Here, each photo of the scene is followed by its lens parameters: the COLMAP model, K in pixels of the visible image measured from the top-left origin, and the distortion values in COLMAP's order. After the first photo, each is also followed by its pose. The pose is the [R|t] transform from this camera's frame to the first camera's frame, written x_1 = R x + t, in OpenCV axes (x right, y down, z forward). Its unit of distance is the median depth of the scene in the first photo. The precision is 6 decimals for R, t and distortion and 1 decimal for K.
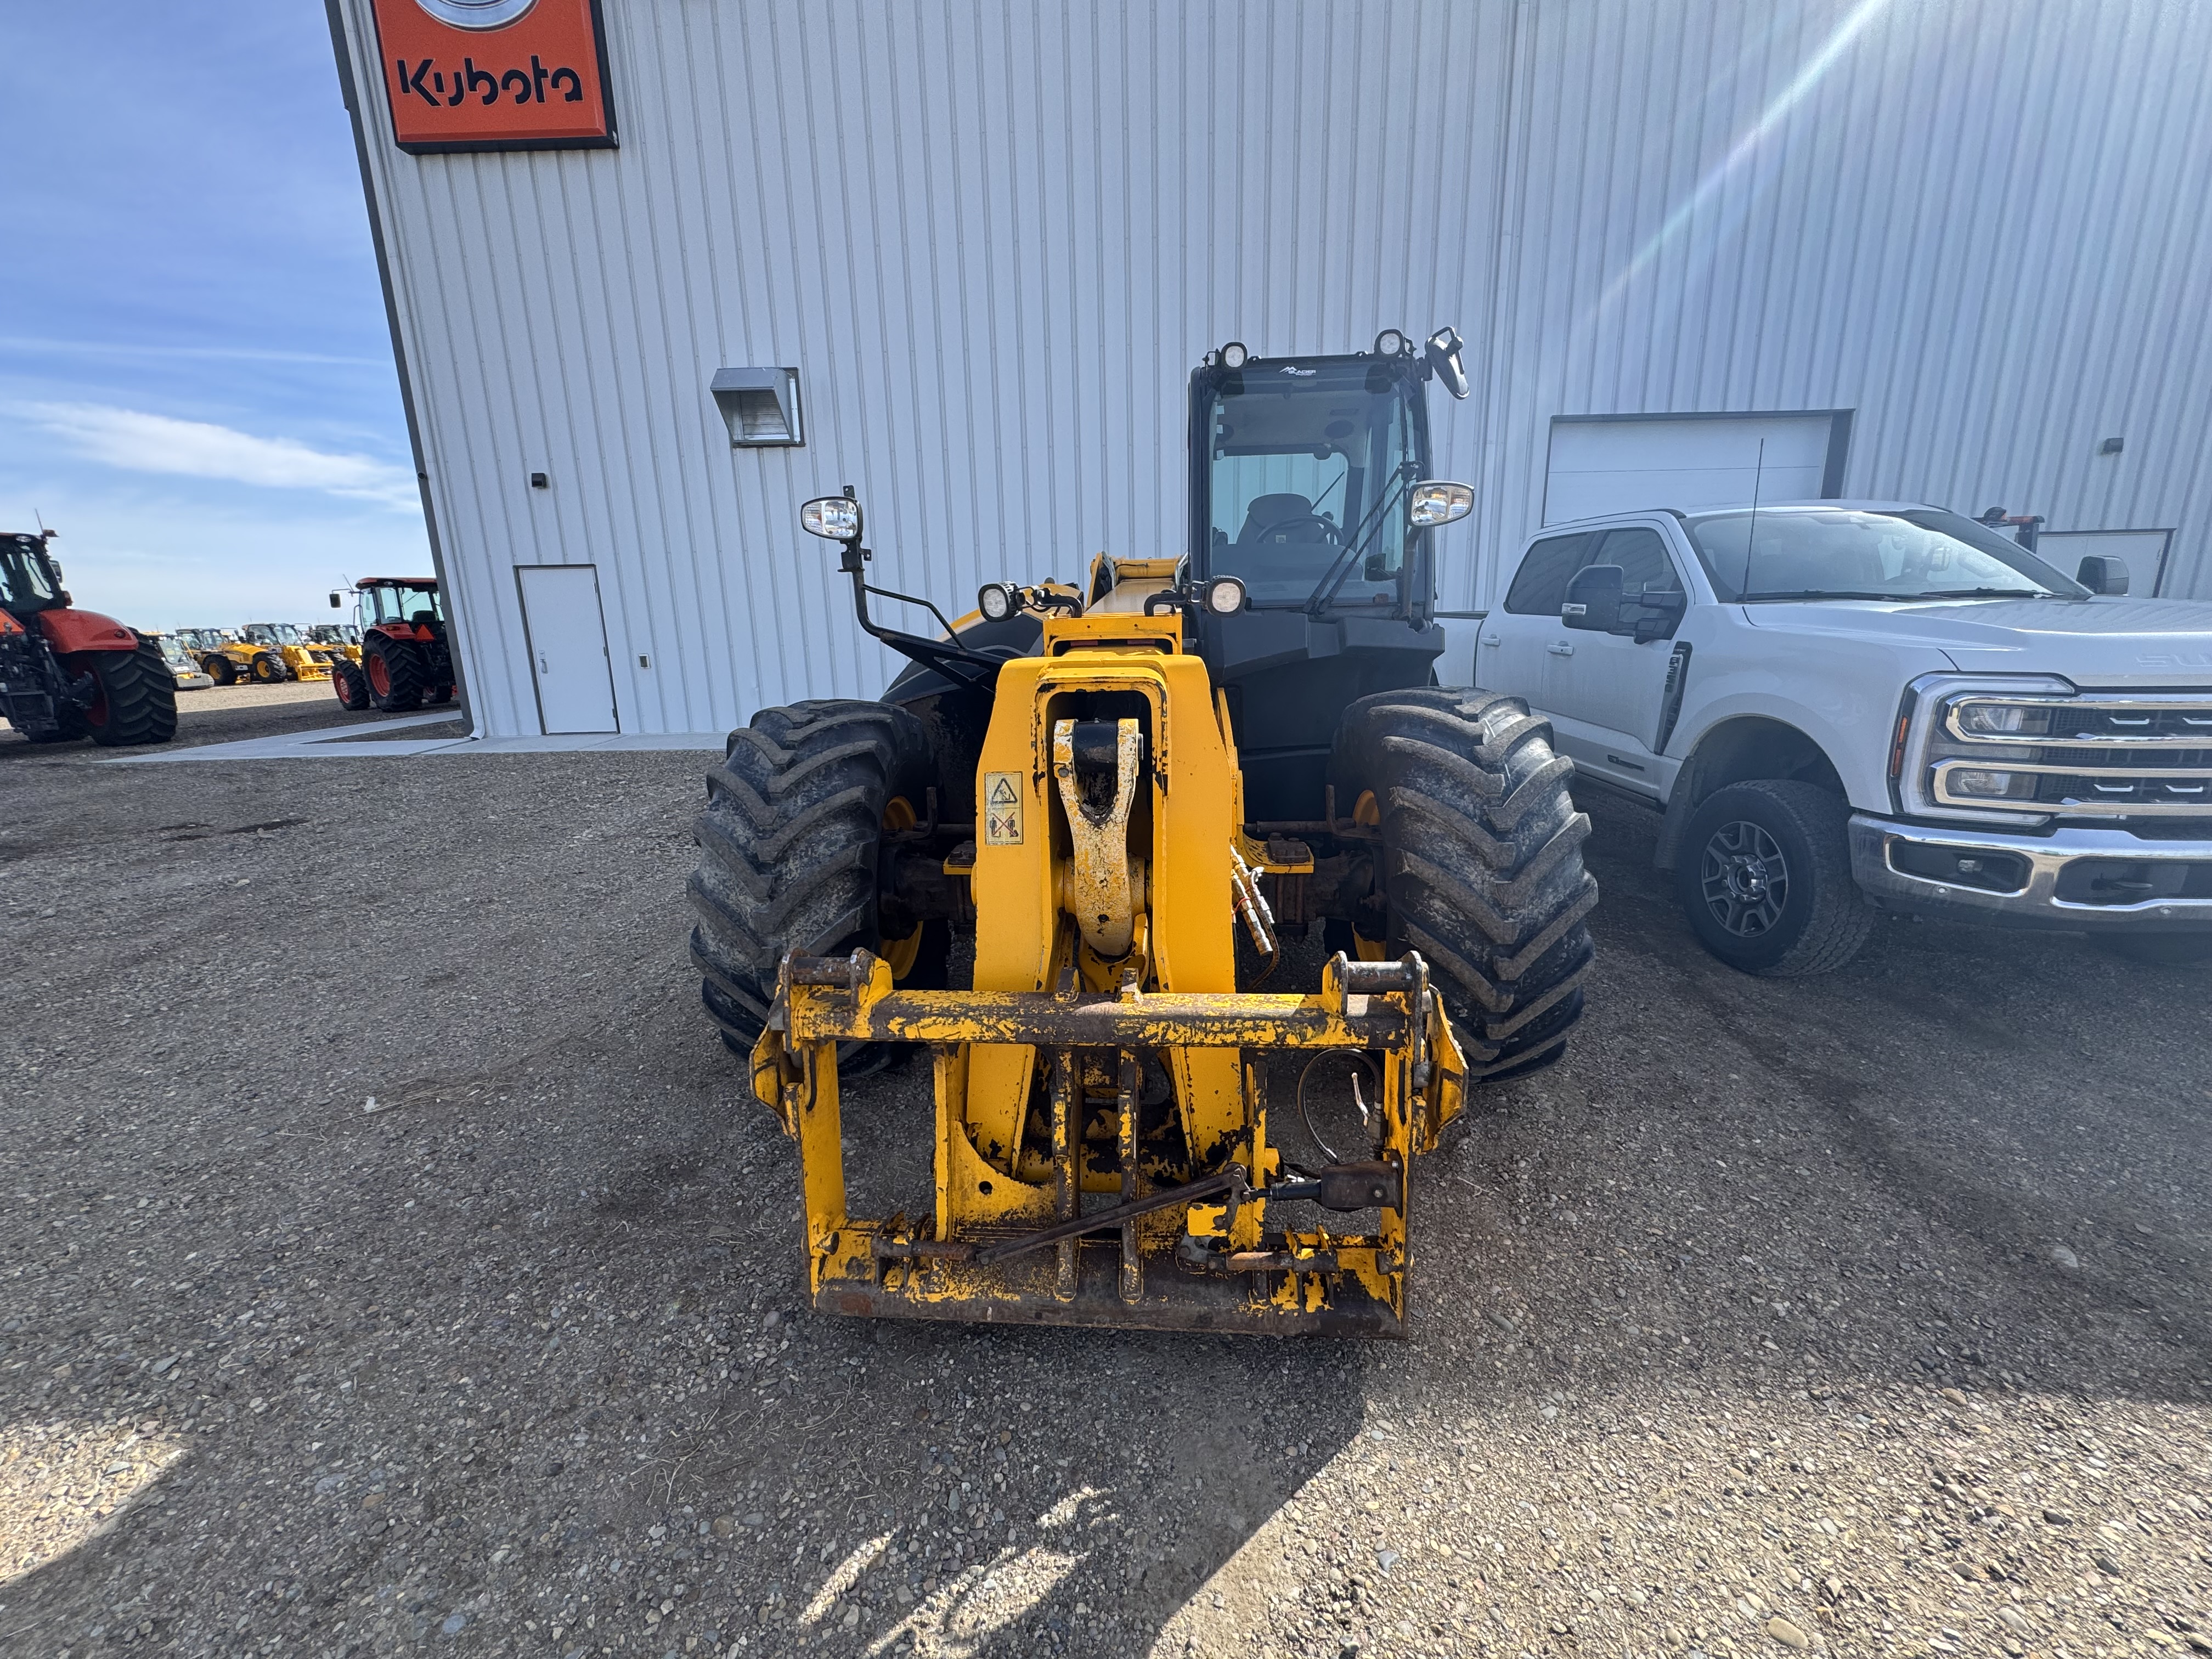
lens RADIAL K [[868.9, 0, 1106.0], [0, 868.9, 829.5], [0, 0, 1]] dist [0.001533, -0.005307]
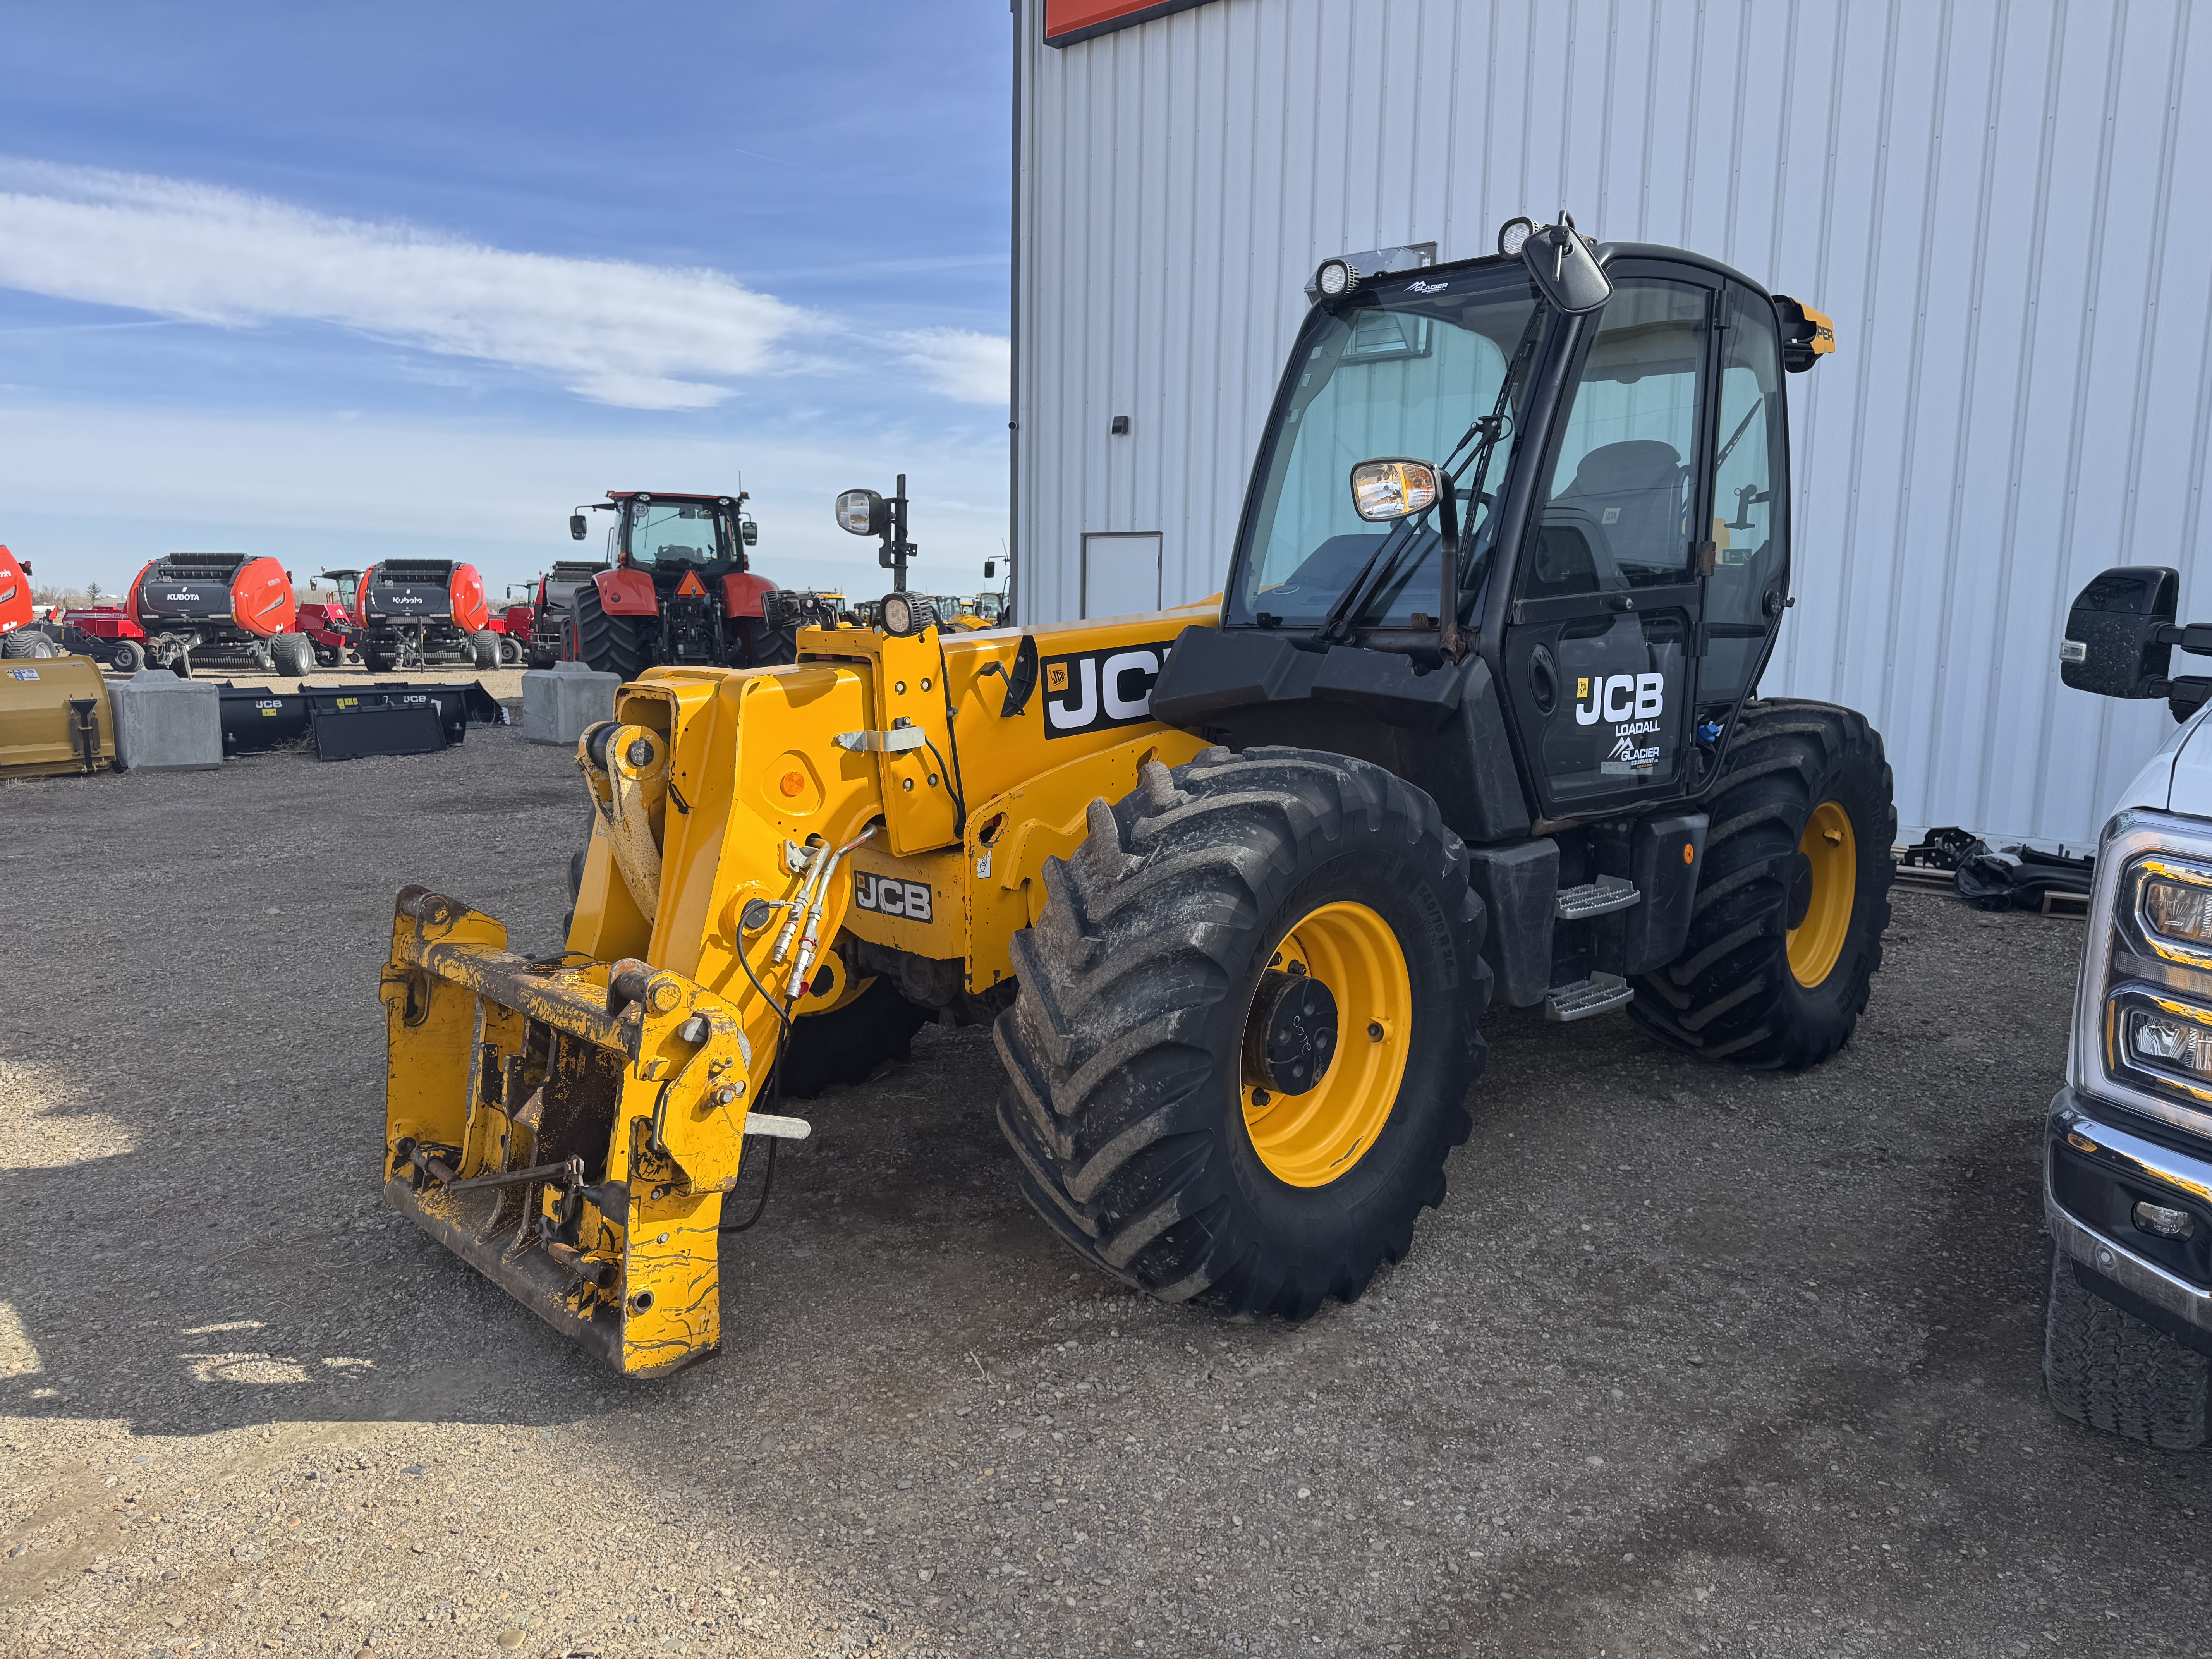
lens RADIAL K [[1535.3, 0, 1106.0], [0, 1535.3, 829.5], [0, 0, 1]] dist [0.059532, -0.074404]
pose [[0.752791, 0.124036, -0.646468, 0.868086], [-0.183610, 0.982674, -0.025265, -0.031434], [0.632134, 0.137717, 0.762523, -0.027815]]
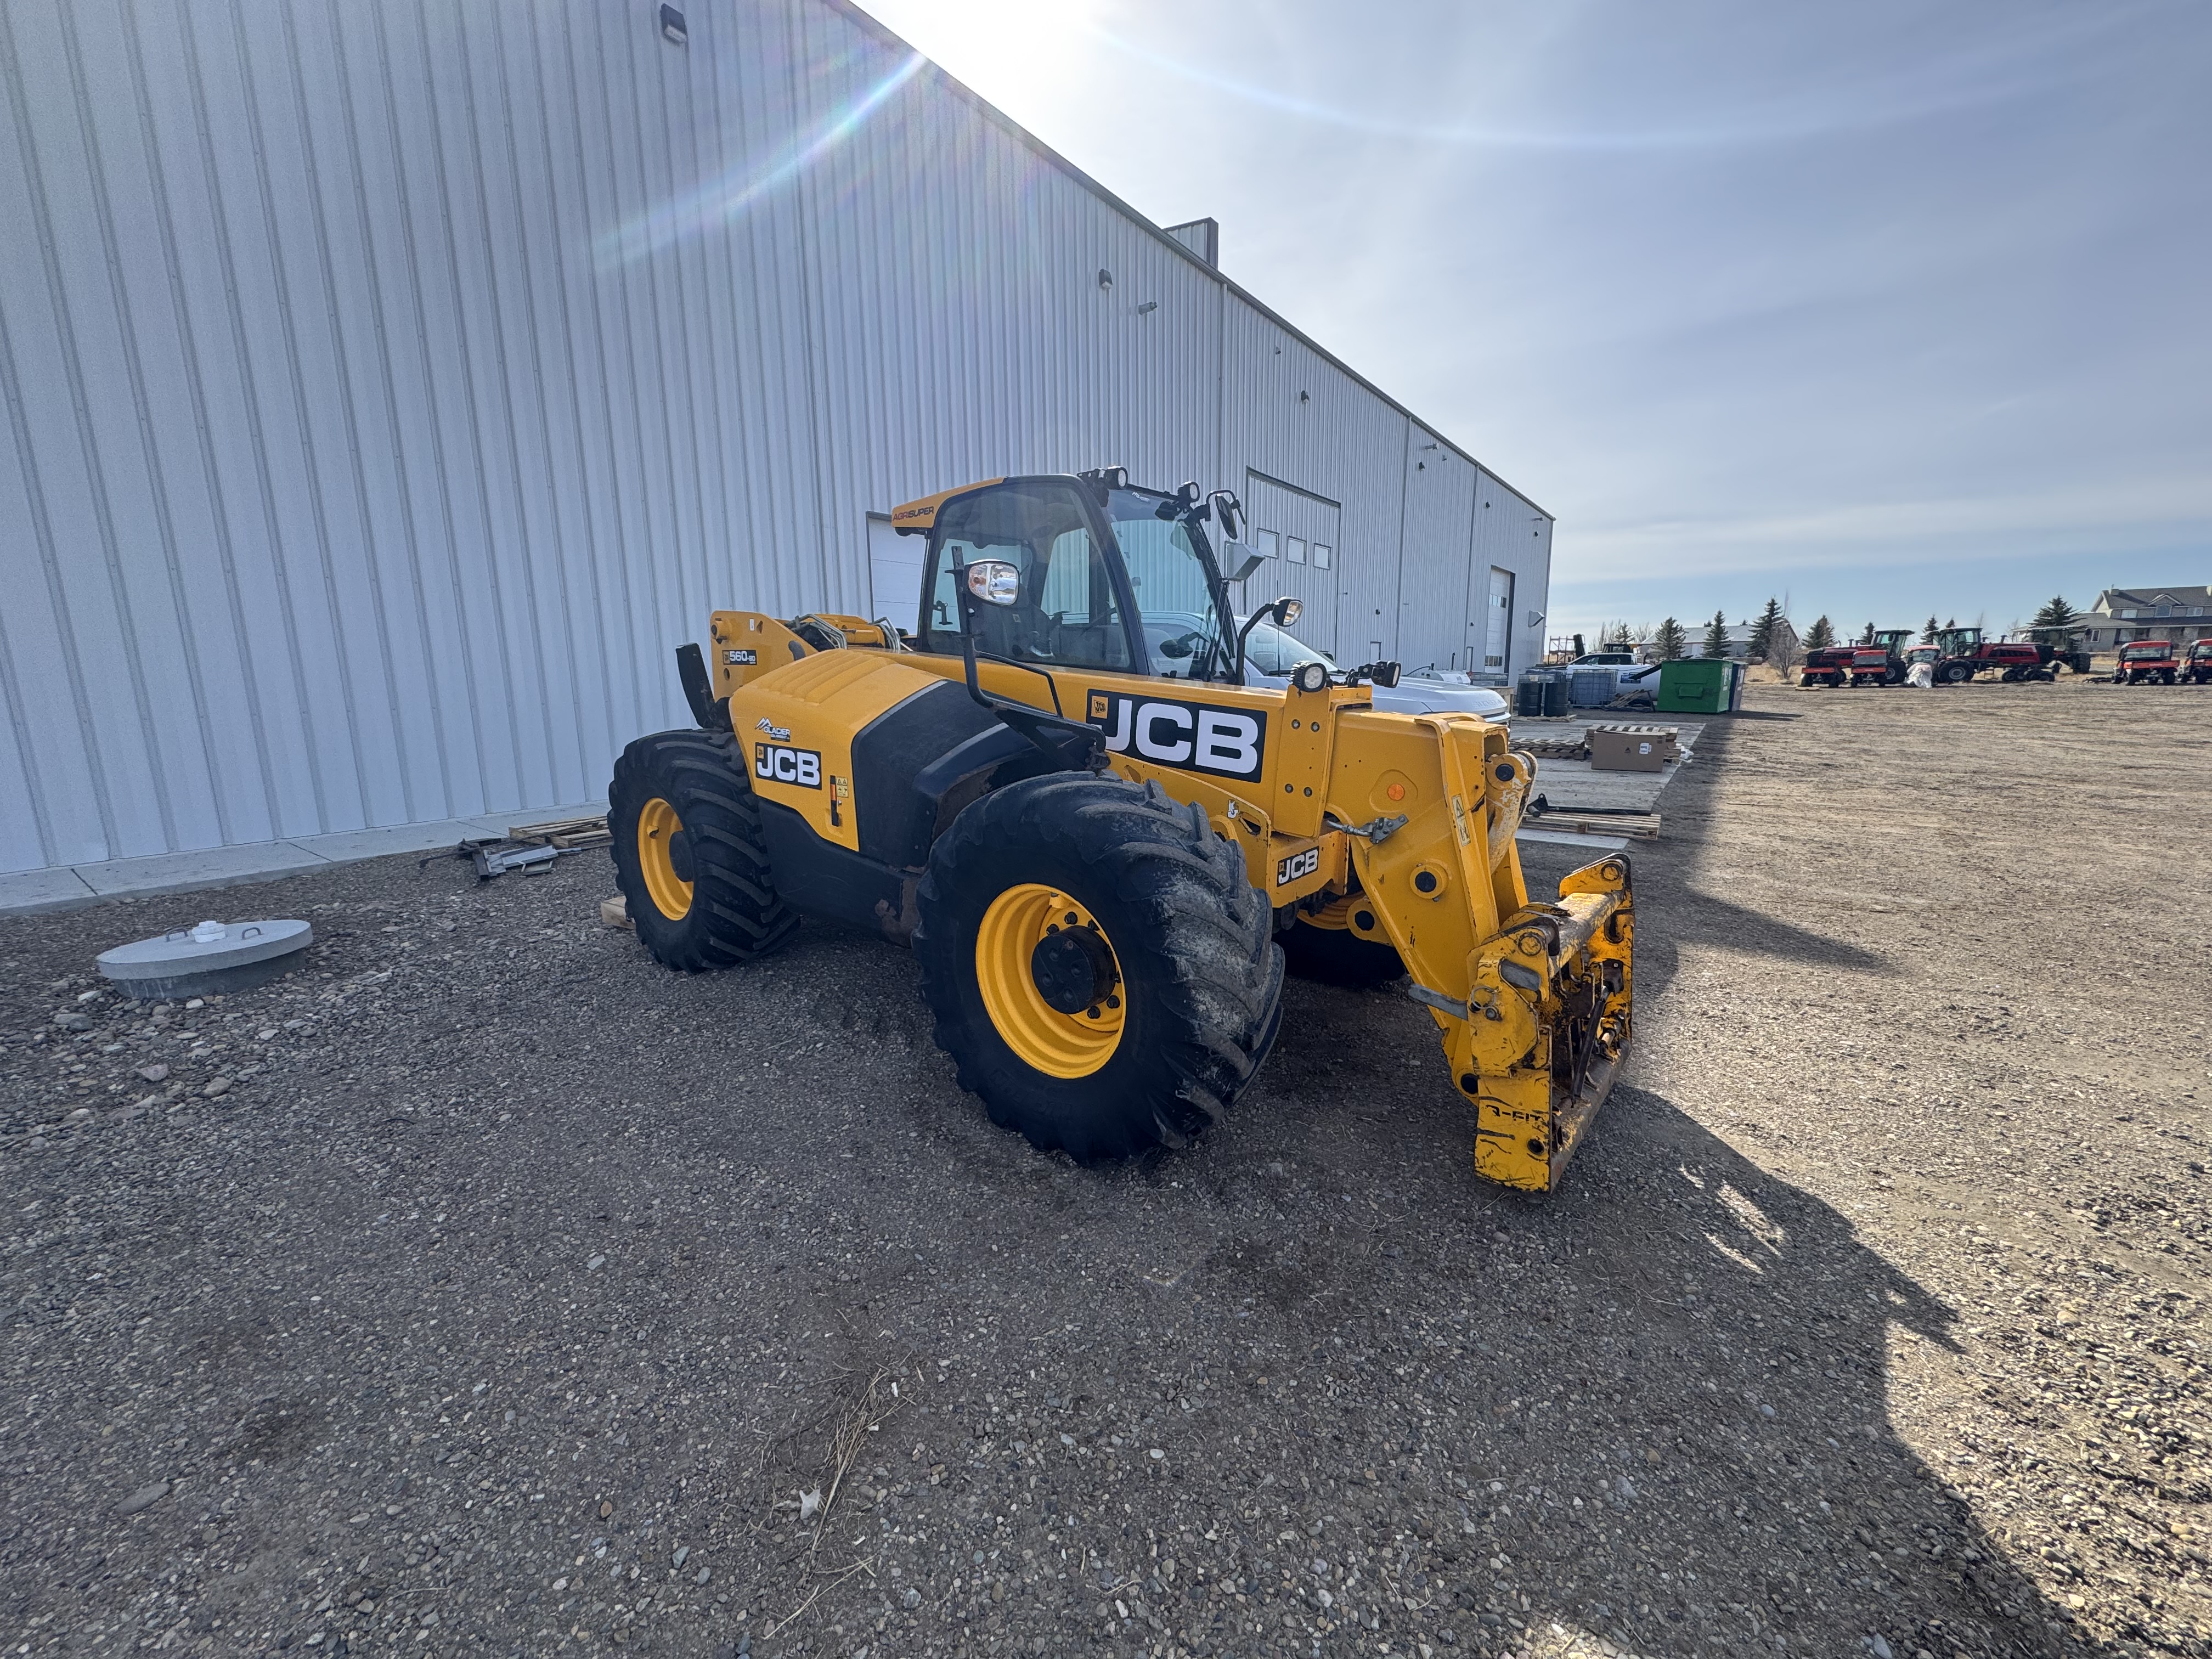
lens RADIAL K [[868.9, 0, 1106.0], [0, 868.9, 829.5], [0, 0, 1]] dist [0.001533, -0.005307]
pose [[0.589969, -0.134286, 0.796181, -0.901737], [0.189243, 0.981603, 0.025331, -0.088404], [-0.784935, 0.135728, 0.604528, 0.328945]]
